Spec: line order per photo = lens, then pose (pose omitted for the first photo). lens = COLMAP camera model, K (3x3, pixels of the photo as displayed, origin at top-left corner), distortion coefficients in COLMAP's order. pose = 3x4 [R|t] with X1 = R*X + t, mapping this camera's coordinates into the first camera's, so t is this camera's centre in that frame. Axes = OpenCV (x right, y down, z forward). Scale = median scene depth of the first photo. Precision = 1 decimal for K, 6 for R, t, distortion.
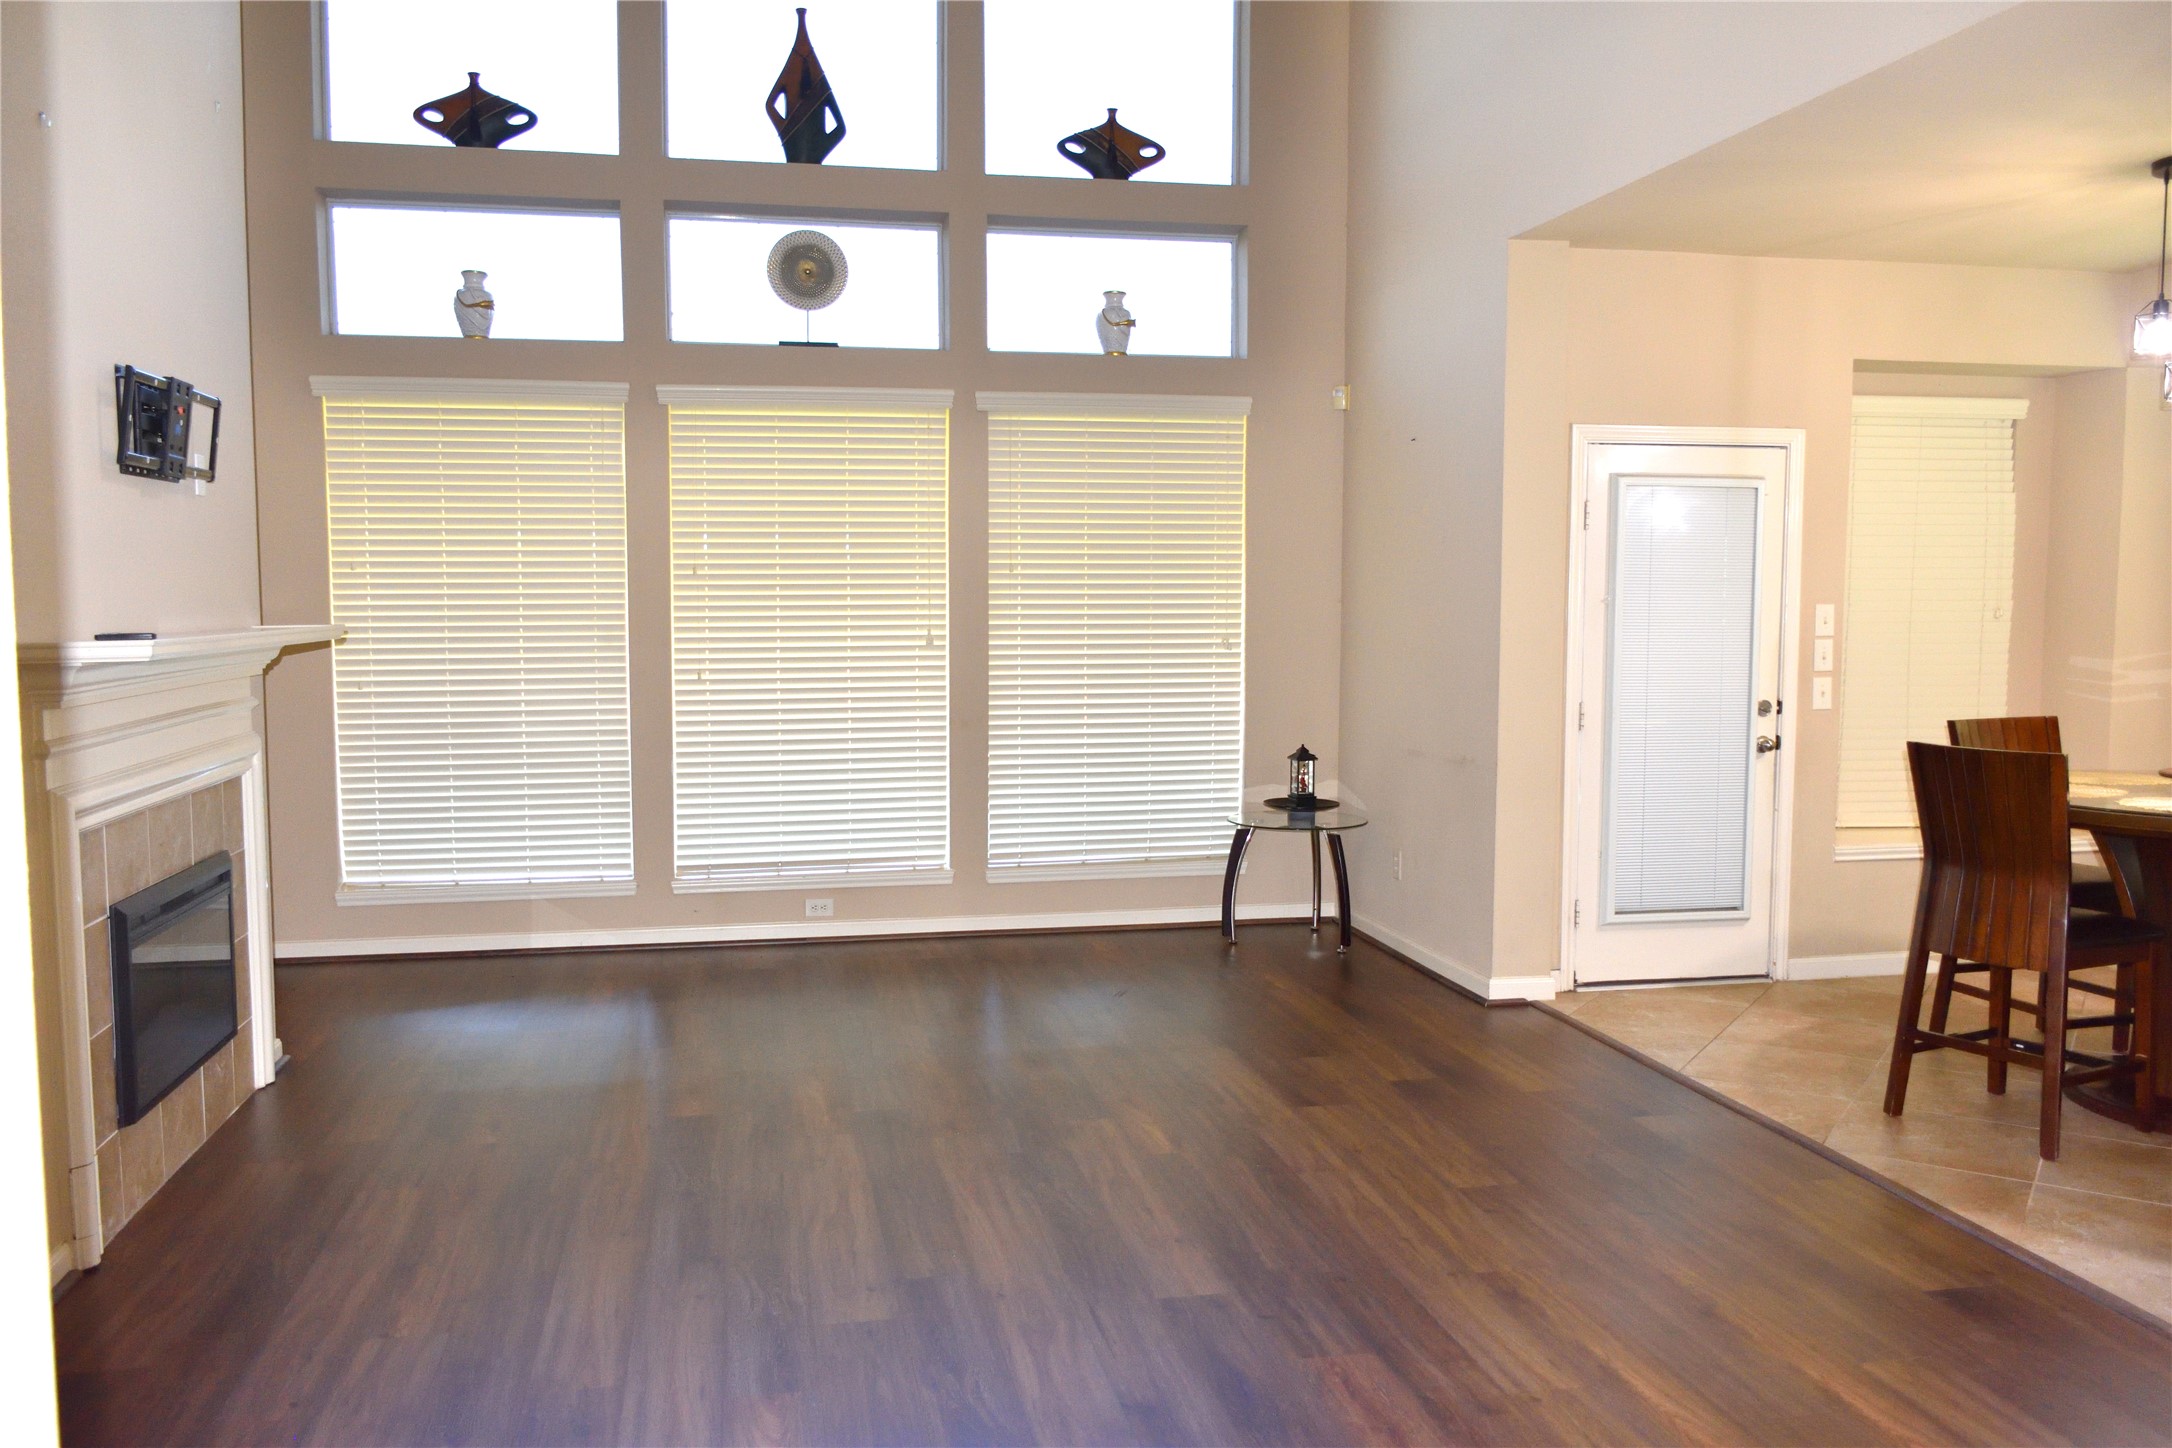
lens RADIAL K [[1286.3, 0, 1080.0], [0, 1286.3, 680.5], [0, 0, 1]] dist [0.000918, -0.000421]
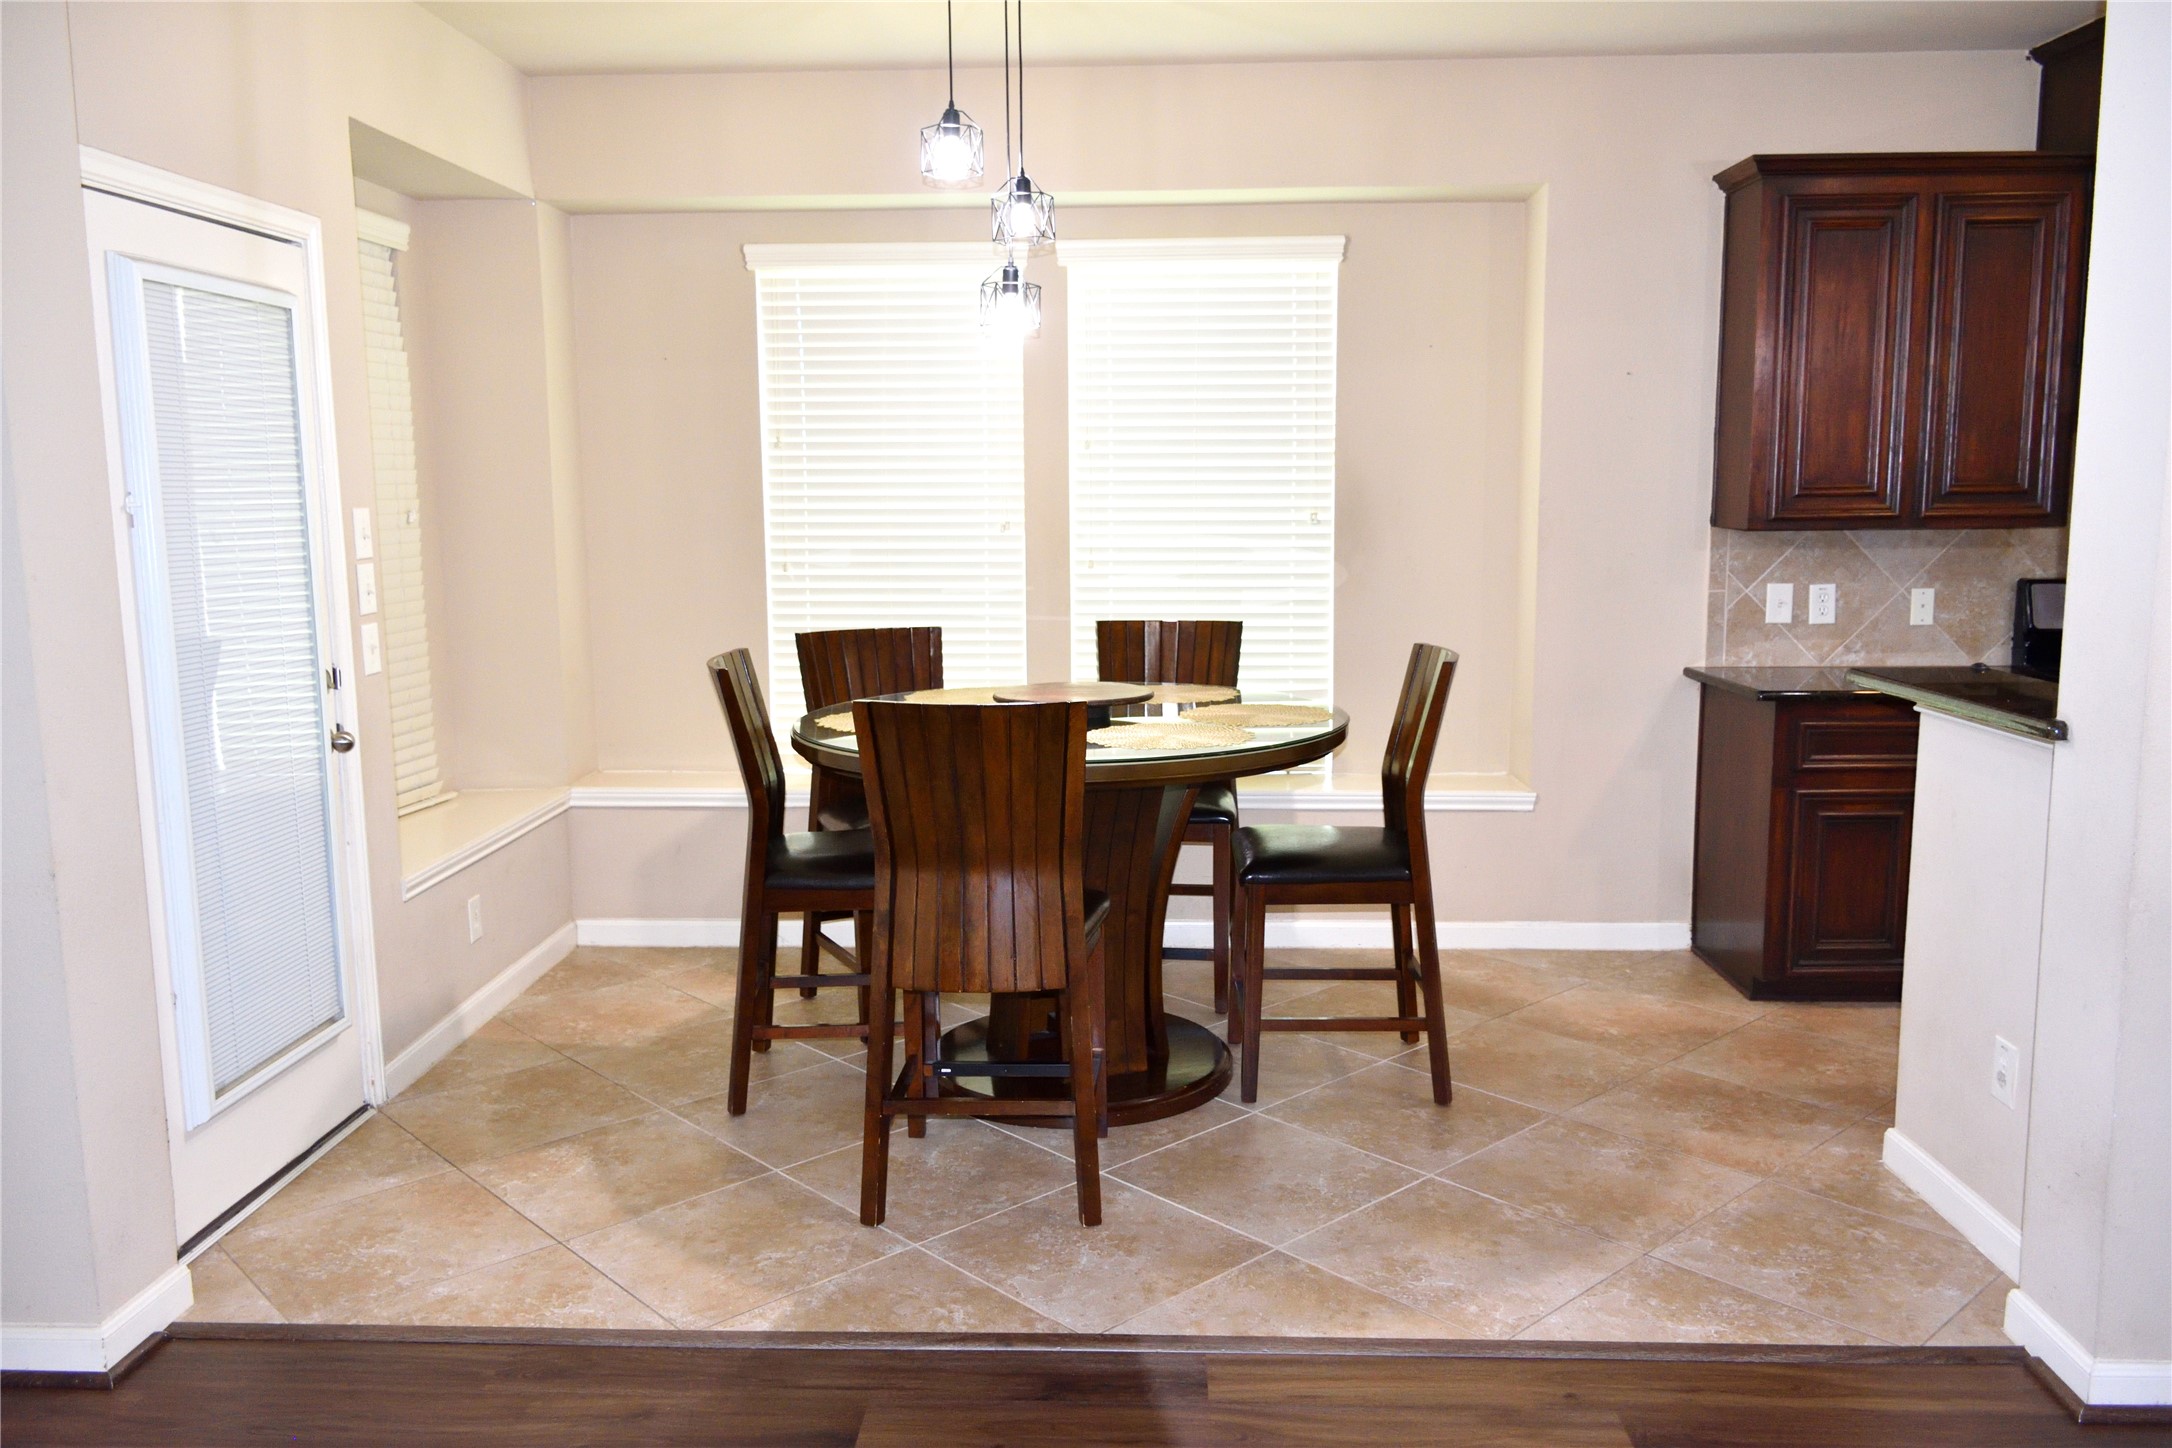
lens RADIAL K [[1673.0, 0, 1085.7], [0, 1673.0, 711.4], [0, 0, 1]] dist [0.001911, -0.002392]
pose [[0.297055, -0.133389, 0.945498, -0.129715], [0.076124, 0.990351, 0.115801, -0.035283], [-0.951821, 0.037576, 0.304343, 0.514992]]
